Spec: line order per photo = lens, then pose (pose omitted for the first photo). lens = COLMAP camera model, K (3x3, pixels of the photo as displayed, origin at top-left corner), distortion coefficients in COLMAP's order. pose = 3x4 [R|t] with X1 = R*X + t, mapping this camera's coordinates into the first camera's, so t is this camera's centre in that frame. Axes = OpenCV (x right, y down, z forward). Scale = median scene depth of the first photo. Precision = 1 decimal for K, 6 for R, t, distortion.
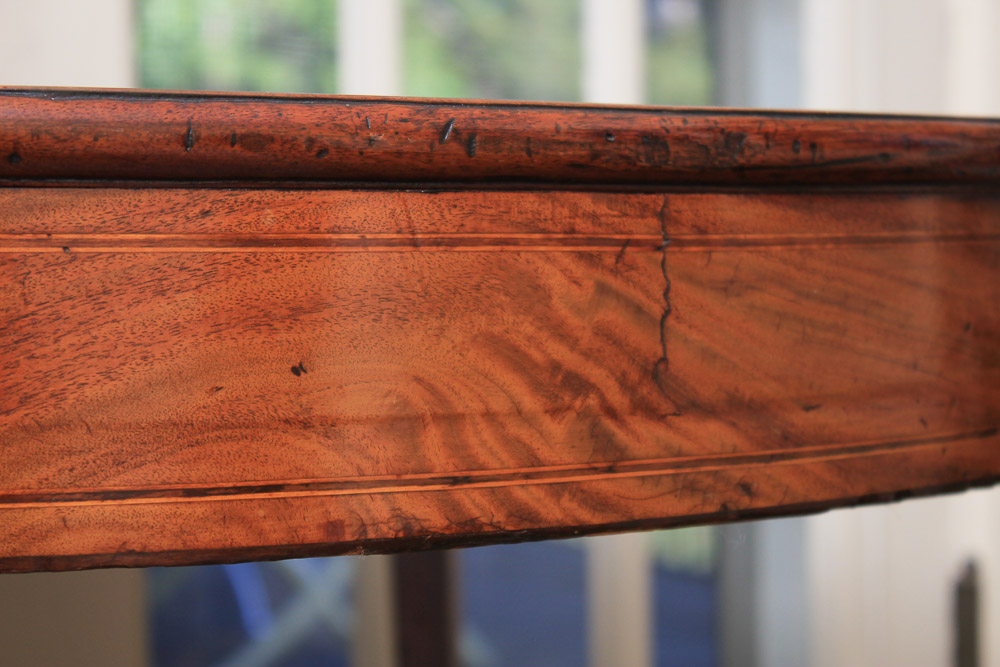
lens RADIAL K [[2368.5, 0, 495.6], [0, 2368.5, 334.9], [0, 0, 1]] dist [0.059593, 0.000000]
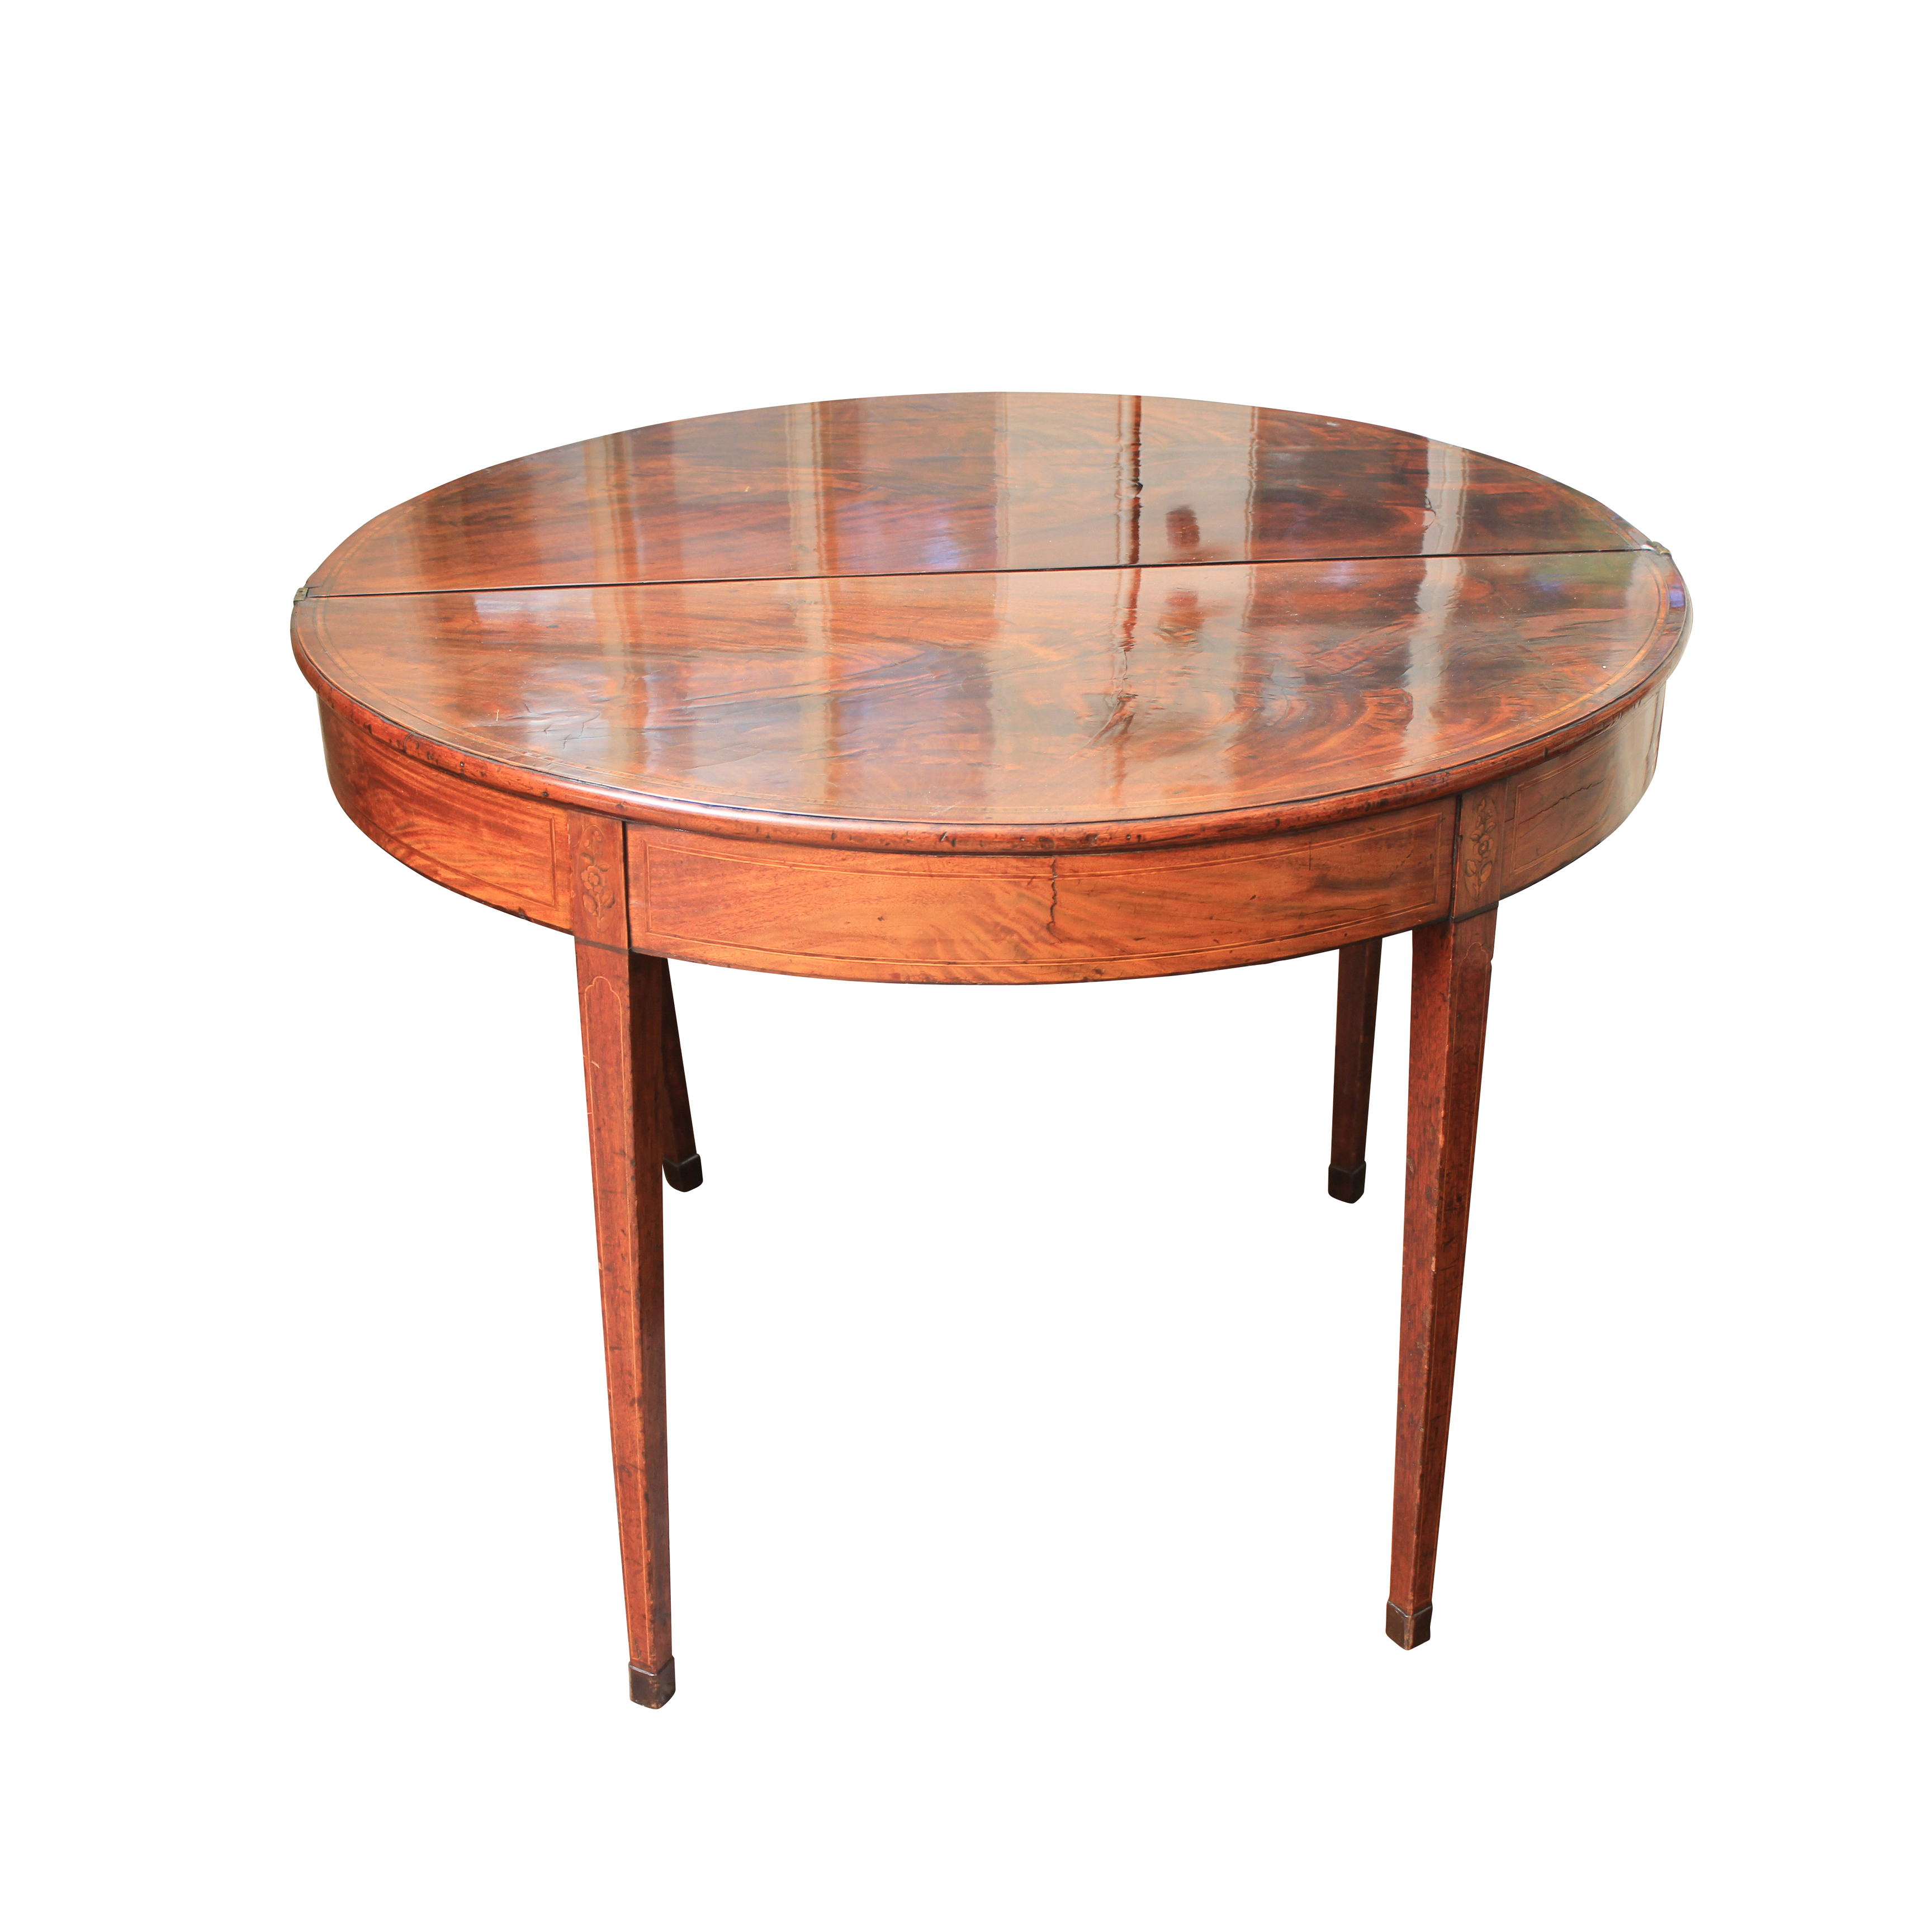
lens RADIAL K [[2534.6, 0, 970.1], [0, 2534.6, 981.0], [0, 0, 1]] dist [0.025349, 0.000000]
pose [[0.870647, 0.241979, -0.428276, 1.094636], [-0.029716, 0.894924, 0.445228, -1.056834], [0.491010, -0.374910, 0.786353, -1.025097]]
